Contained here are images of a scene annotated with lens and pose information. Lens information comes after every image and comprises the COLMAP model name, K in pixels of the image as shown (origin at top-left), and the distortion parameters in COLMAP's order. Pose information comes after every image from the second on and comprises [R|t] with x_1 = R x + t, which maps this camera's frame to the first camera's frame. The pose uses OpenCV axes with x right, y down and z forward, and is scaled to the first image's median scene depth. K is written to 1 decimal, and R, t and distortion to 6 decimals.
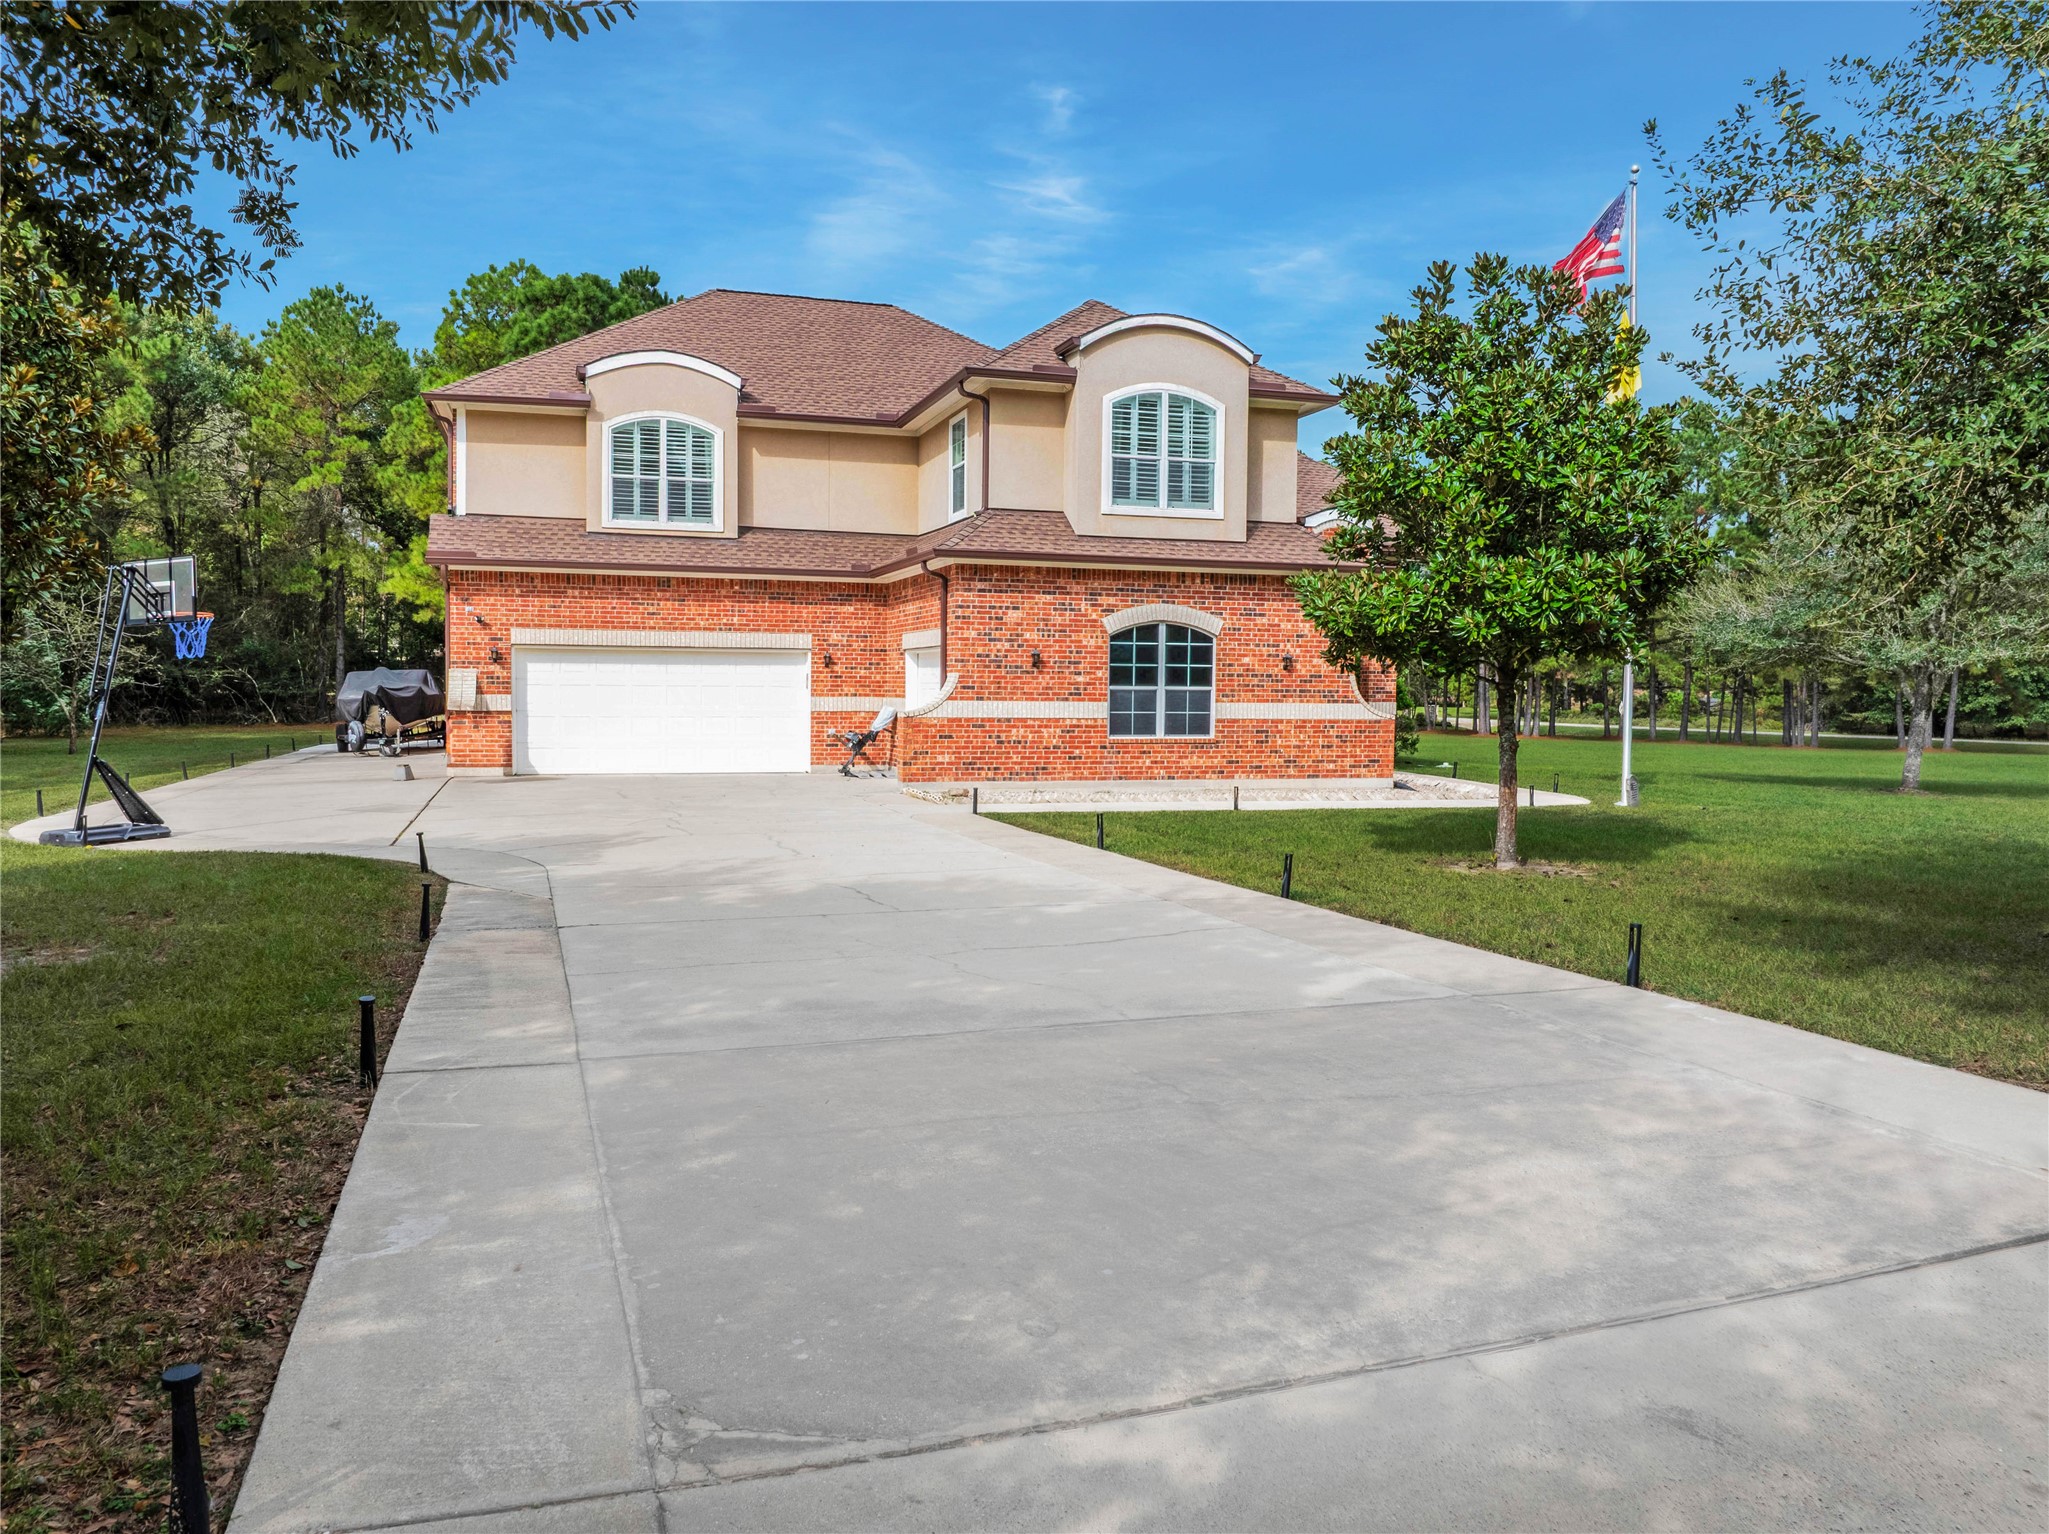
lens RADIAL K [[1455.5, 0, 1014.2], [0, 1455.5, 761.7], [0, 0, 1]] dist [-0.028259, -0.021863]
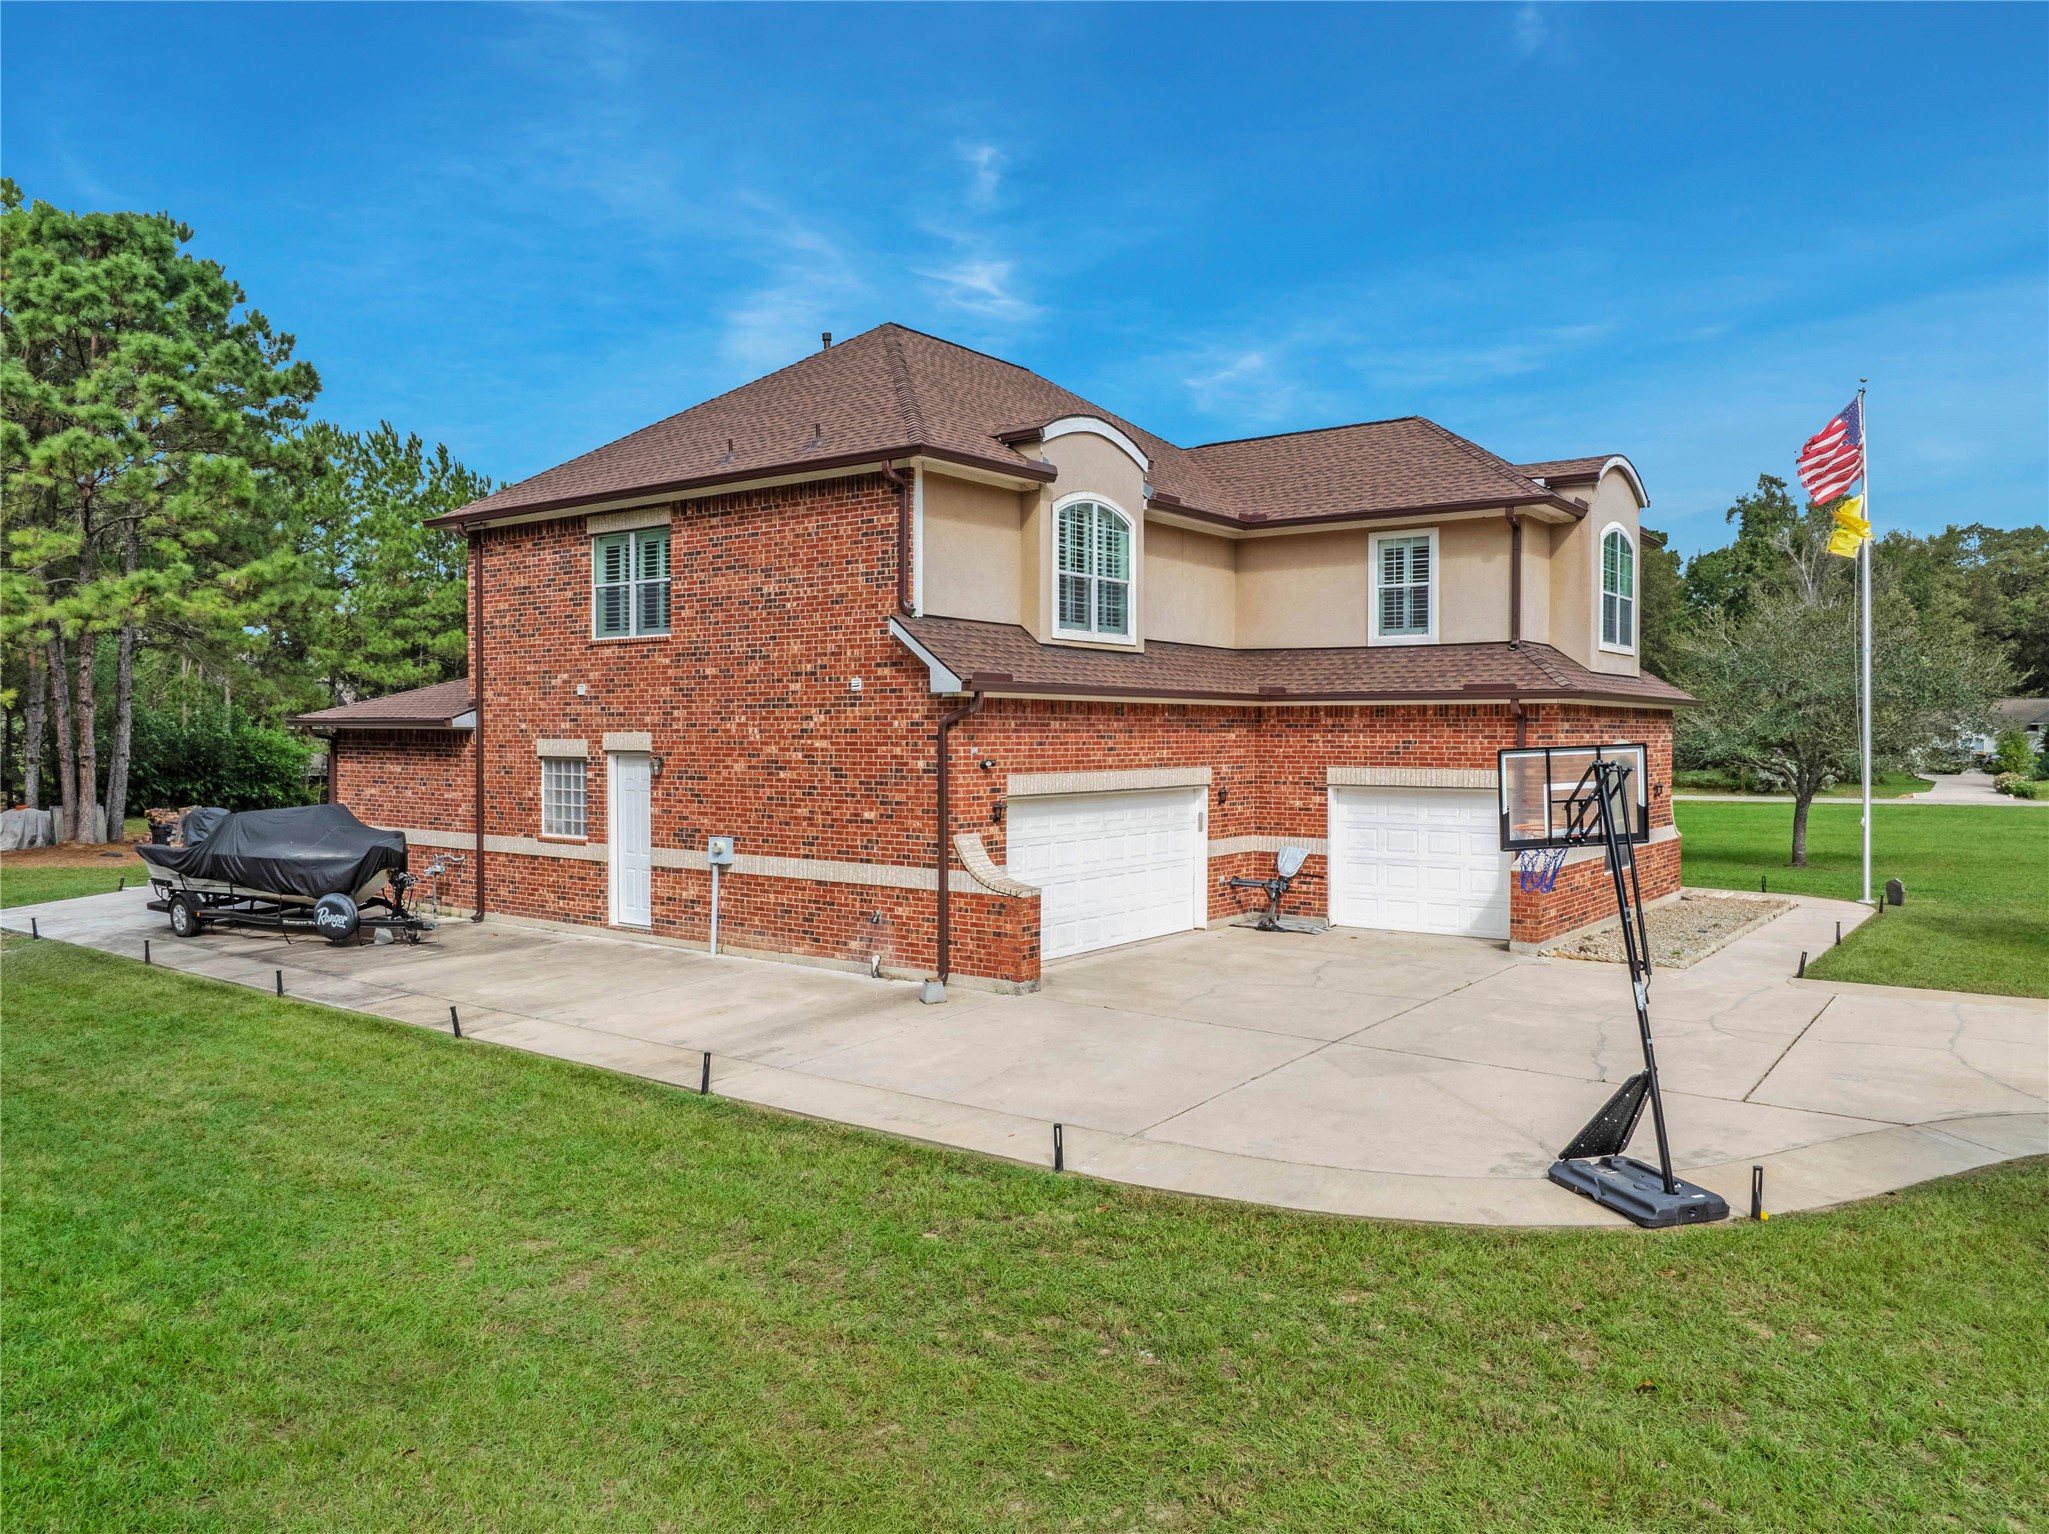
lens RADIAL K [[1455.5, 0, 1014.2], [0, 1455.5, 761.7], [0, 0, 1]] dist [-0.028259, -0.021863]
pose [[0.818601, -0.026512, 0.573750, -0.729883], [0.050058, 0.998426, -0.025284, -0.075749], [-0.572177, 0.049418, 0.818640, 0.372401]]
